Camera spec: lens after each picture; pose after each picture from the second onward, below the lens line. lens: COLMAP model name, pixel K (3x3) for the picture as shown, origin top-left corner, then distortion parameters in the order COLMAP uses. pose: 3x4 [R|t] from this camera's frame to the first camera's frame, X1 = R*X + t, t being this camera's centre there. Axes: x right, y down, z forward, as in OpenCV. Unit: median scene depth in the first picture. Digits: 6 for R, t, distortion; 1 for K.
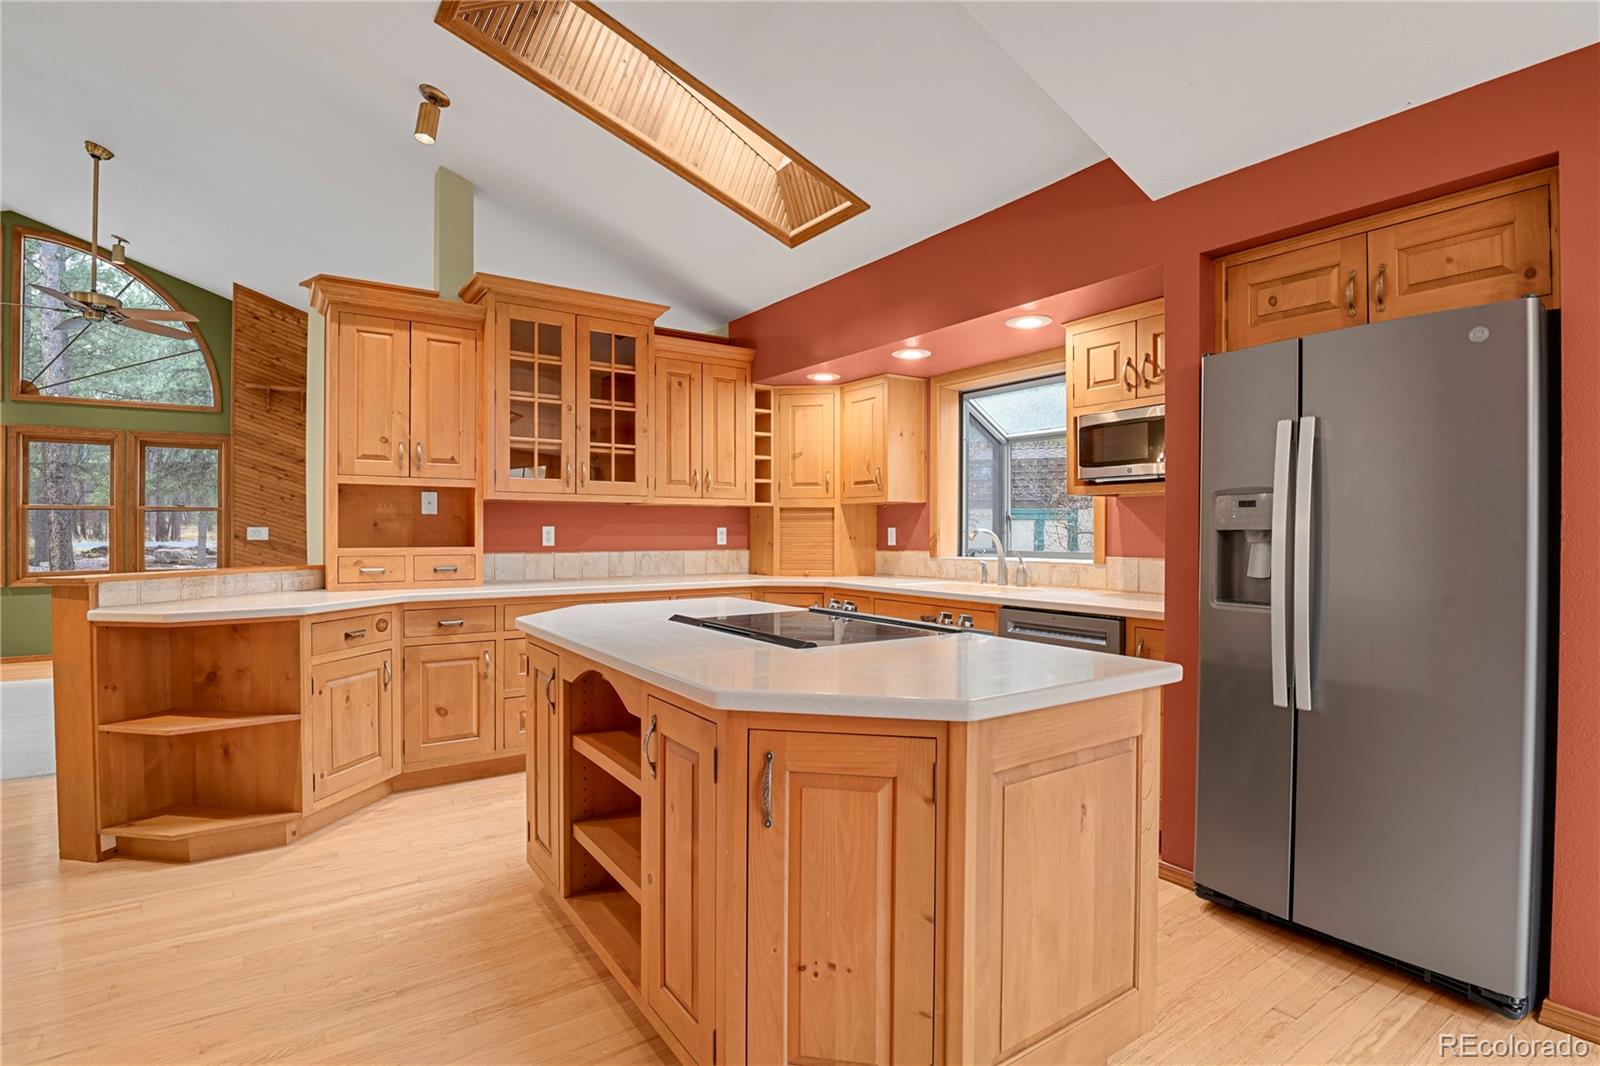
lens RADIAL K [[788.3, 0, 800.0], [0, 788.3, 533.0], [0, 0, 1]] dist [-0.029100, -0.000978]
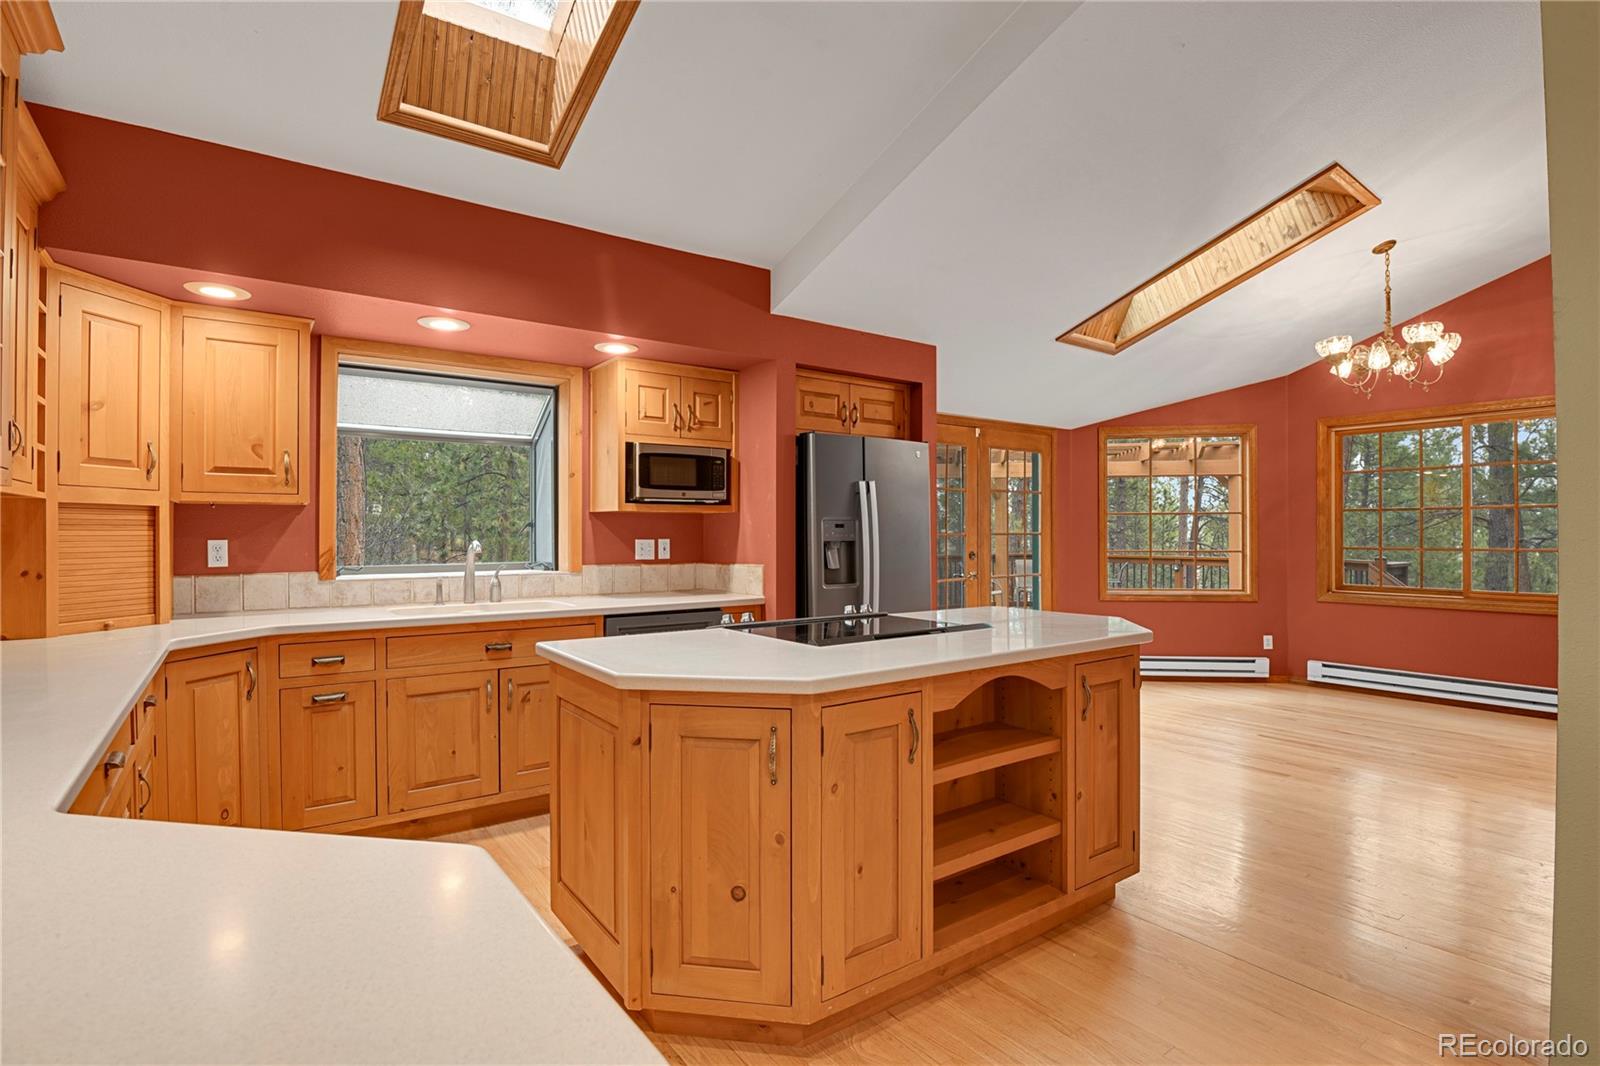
lens RADIAL K [[788.3, 0, 800.0], [0, 788.3, 533.0], [0, 0, 1]] dist [-0.029100, -0.000978]
pose [[-0.039308, 0.005337, 0.999213, -0.600683], [0.009032, 0.999947, -0.004986, -0.005843], [-0.999186, 0.008829, -0.039354, 0.596934]]
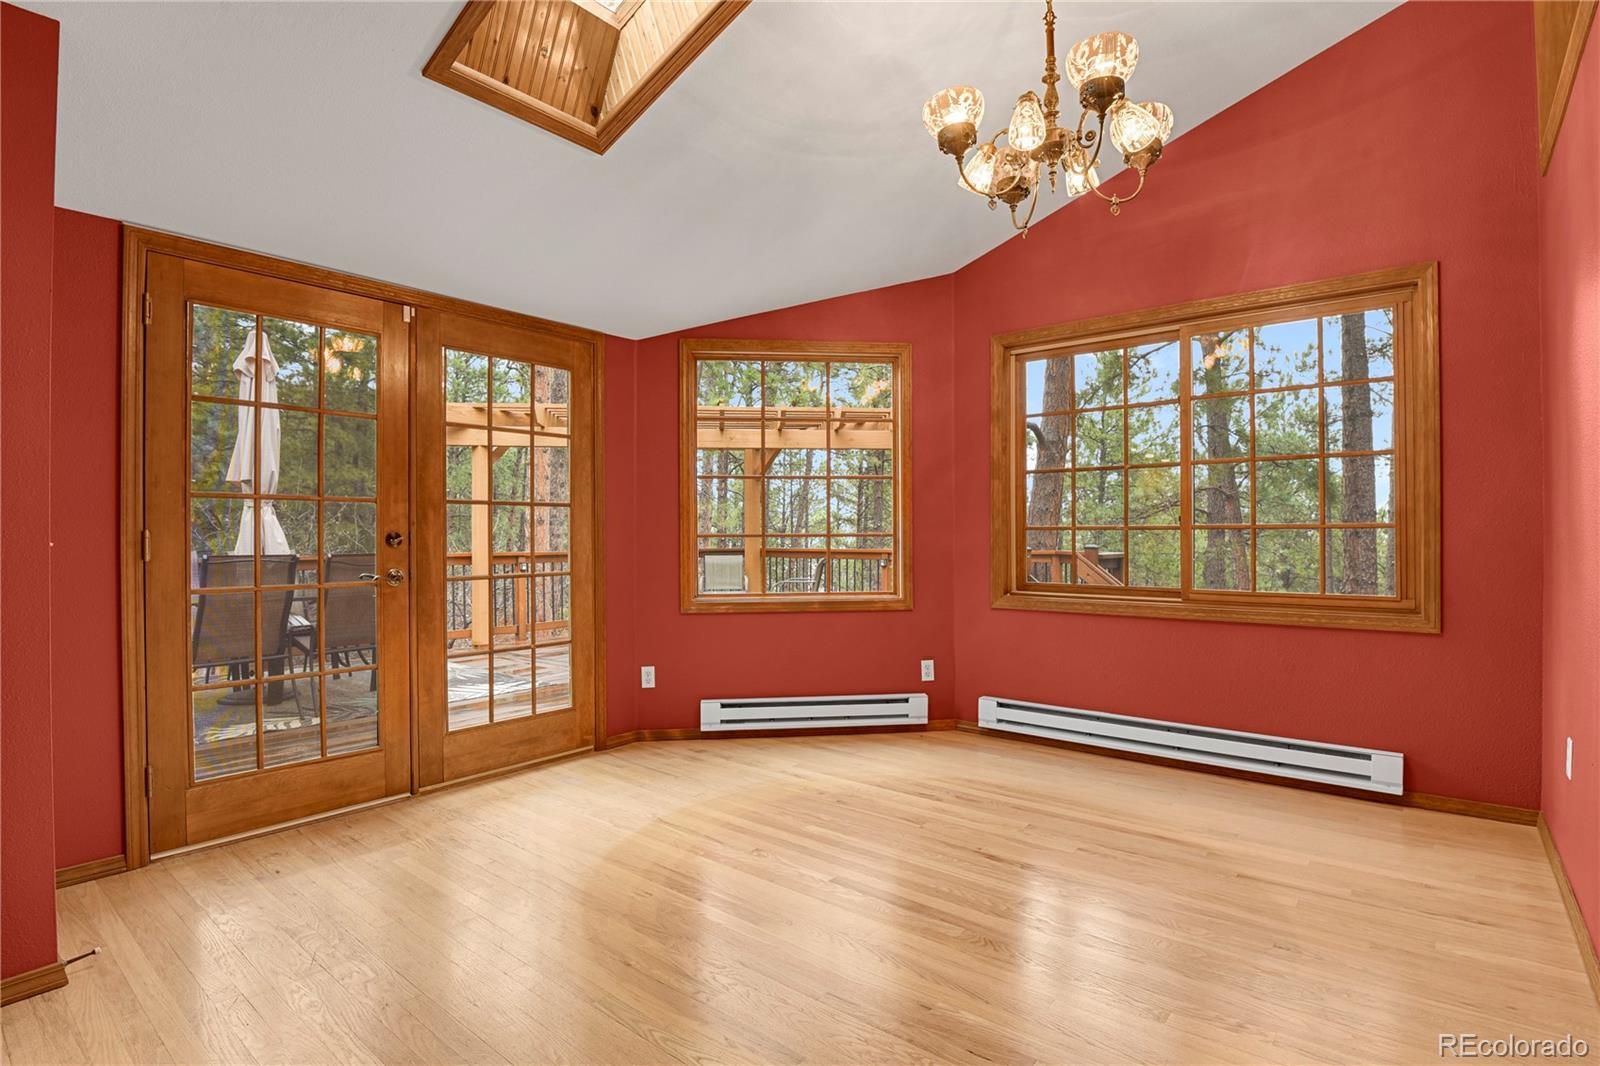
lens RADIAL K [[788.3, 0, 800.0], [0, 788.3, 533.0], [0, 0, 1]] dist [-0.029100, -0.000978]
pose [[-0.287385, 0.006629, 0.957792, -0.092122], [0.010507, 0.999938, -0.003768, 0.028503], [-0.957757, 0.008980, -0.287437, 0.117651]]
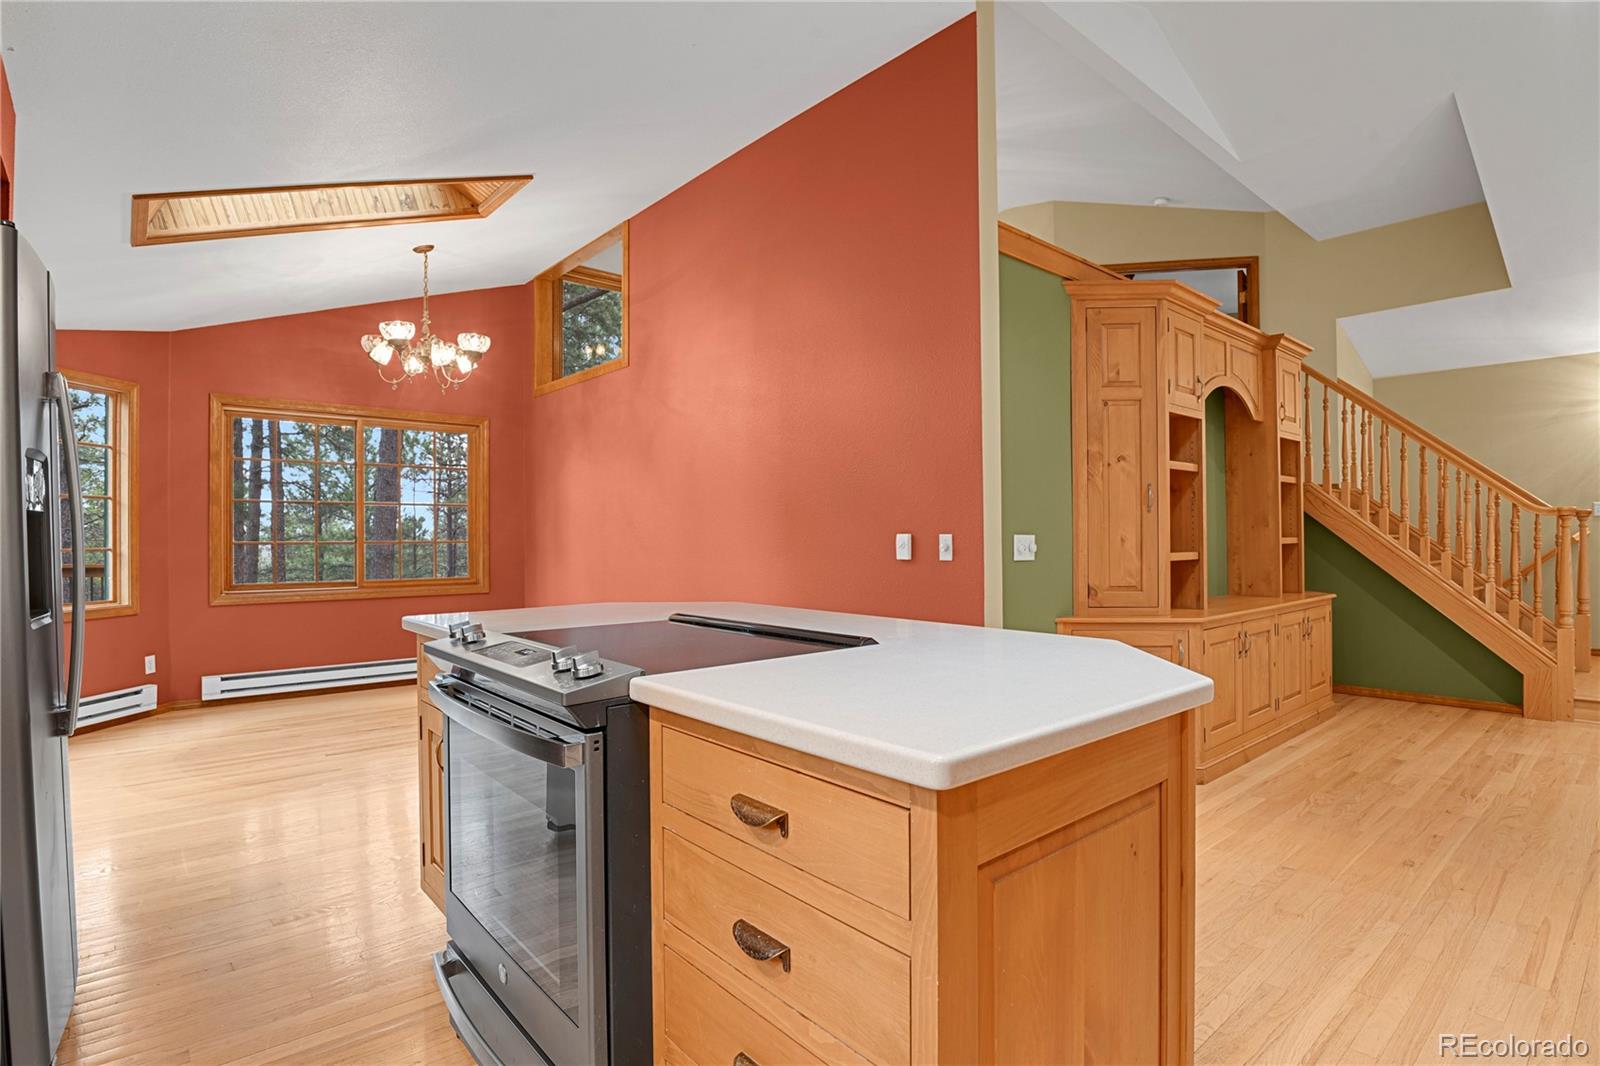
lens RADIAL K [[788.3, 0, 800.0], [0, 788.3, 533.0], [0, 0, 1]] dist [-0.029100, -0.000978]
pose [[-0.991980, 0.001754, -0.126383, -0.002061], [0.000878, 0.999975, 0.006991, -0.000854], [0.126392, 0.006824, -0.991957, 0.895549]]
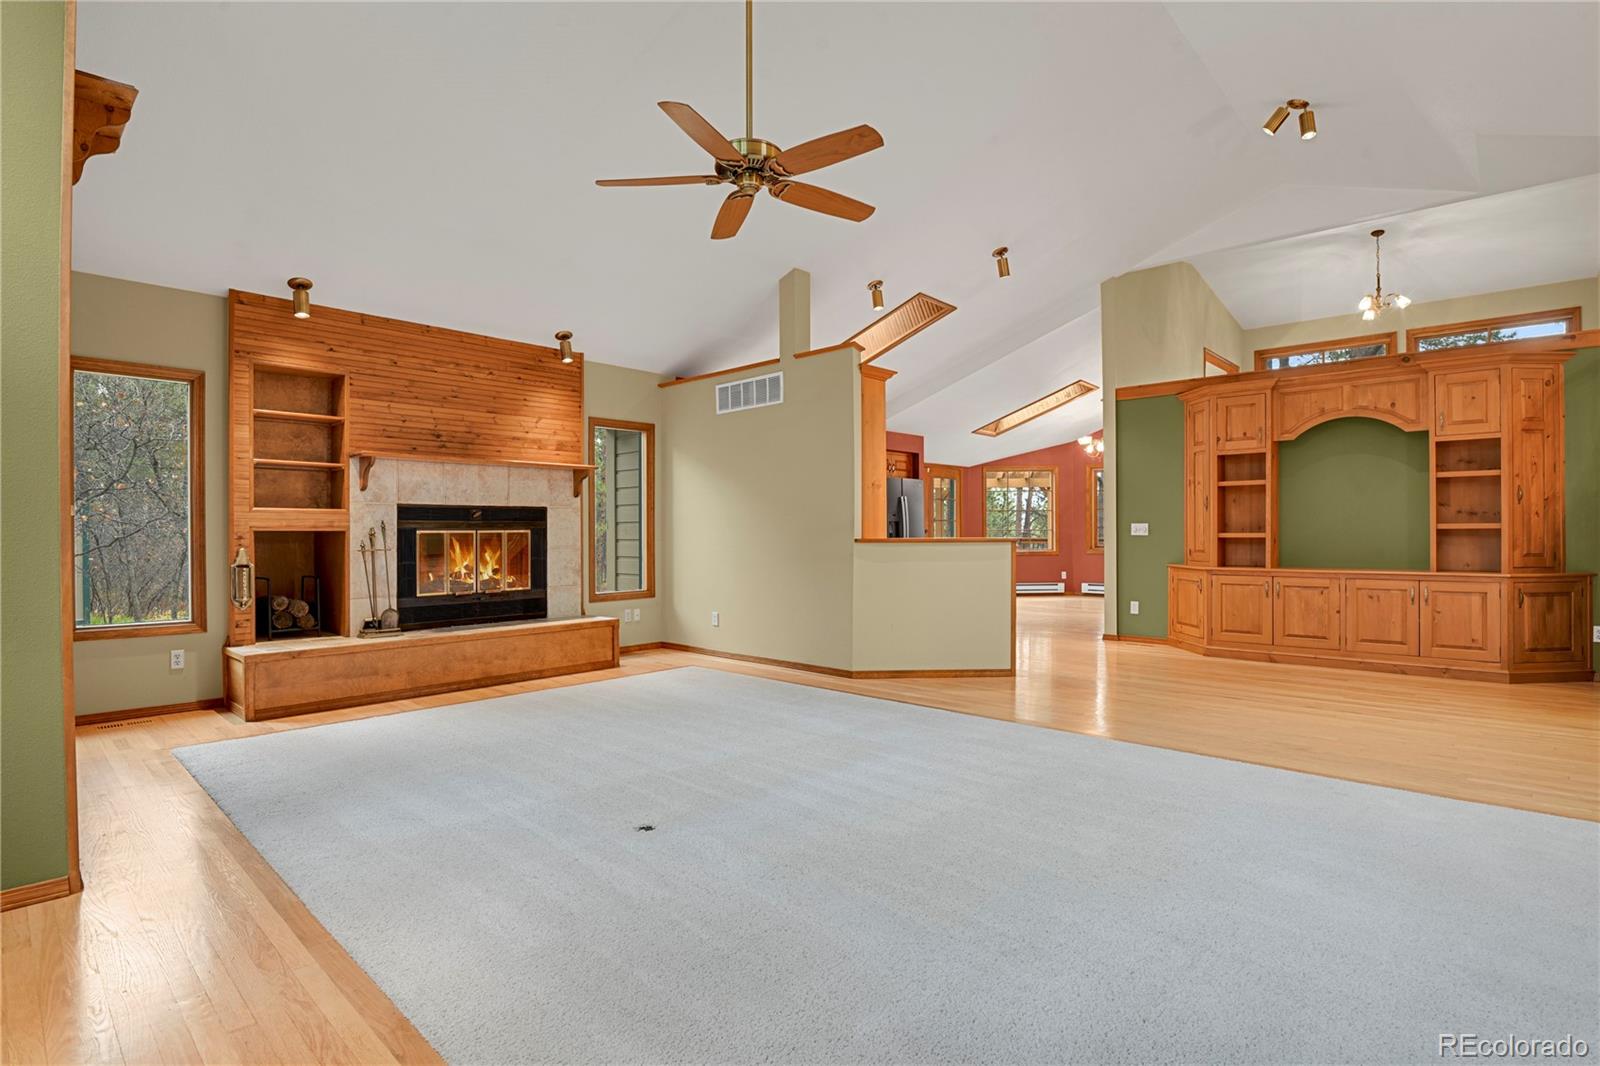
lens RADIAL K [[788.3, 0, 800.0], [0, 788.3, 533.0], [0, 0, 1]] dist [-0.029100, -0.000978]
pose [[-0.225595, 0.003135, 0.974216, -1.768995], [0.012892, 0.999917, -0.000232, 0.028073], [-0.974136, 0.012507, -0.225616, 1.261225]]
